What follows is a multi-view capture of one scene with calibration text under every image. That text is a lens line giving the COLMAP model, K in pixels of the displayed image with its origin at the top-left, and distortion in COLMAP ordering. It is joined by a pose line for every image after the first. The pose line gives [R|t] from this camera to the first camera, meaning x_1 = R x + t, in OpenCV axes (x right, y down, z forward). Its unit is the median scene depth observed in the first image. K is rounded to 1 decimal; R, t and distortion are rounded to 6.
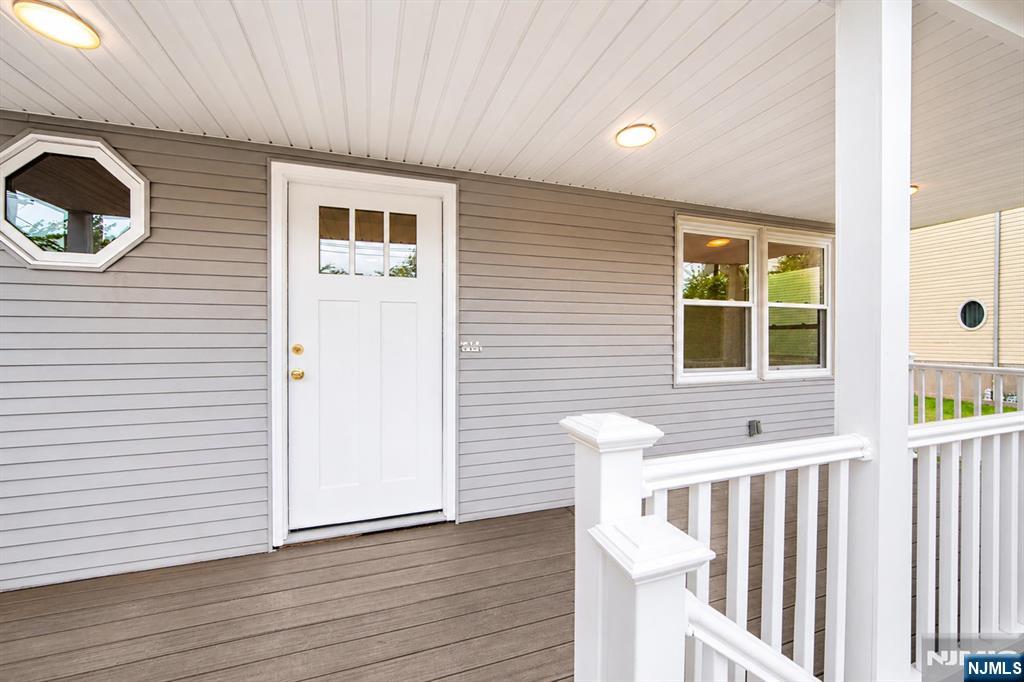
lens RADIAL K [[407.2, 0, 512.0], [0, 407.2, 341.0], [0, 0, 1]] dist [0.001815, 0.000126]
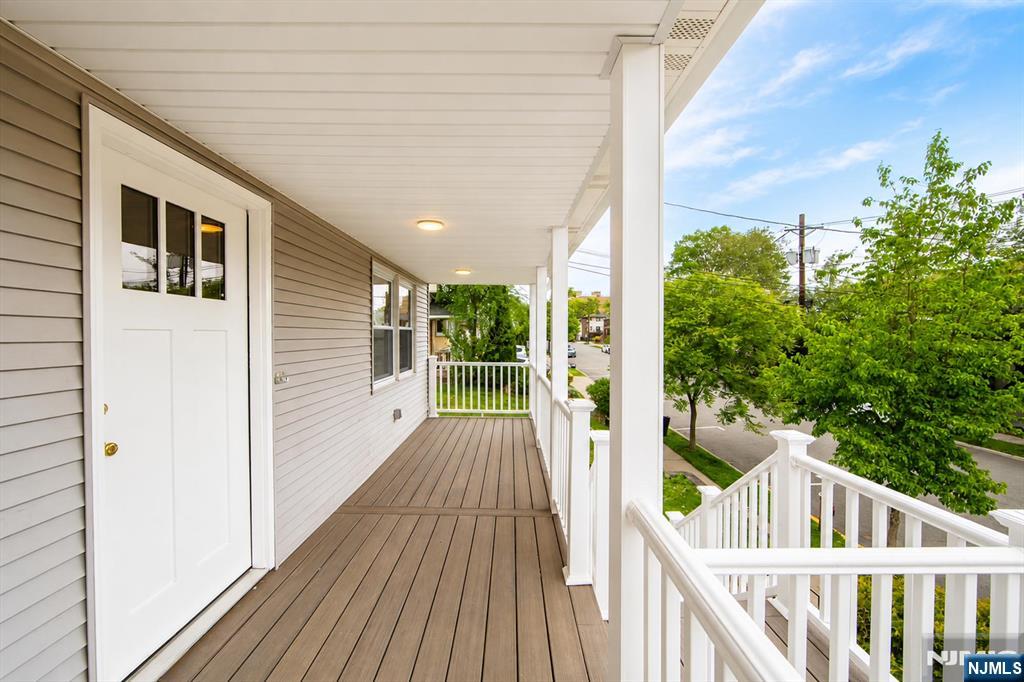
lens RADIAL K [[407.2, 0, 512.0], [0, 407.2, 341.0], [0, 0, 1]] dist [0.001815, 0.000126]
pose [[0.332996, -0.013425, 0.942833, -0.821313], [0.007574, 0.999904, 0.011563, -0.078435], [-0.942898, 0.003291, 0.333066, 0.180376]]
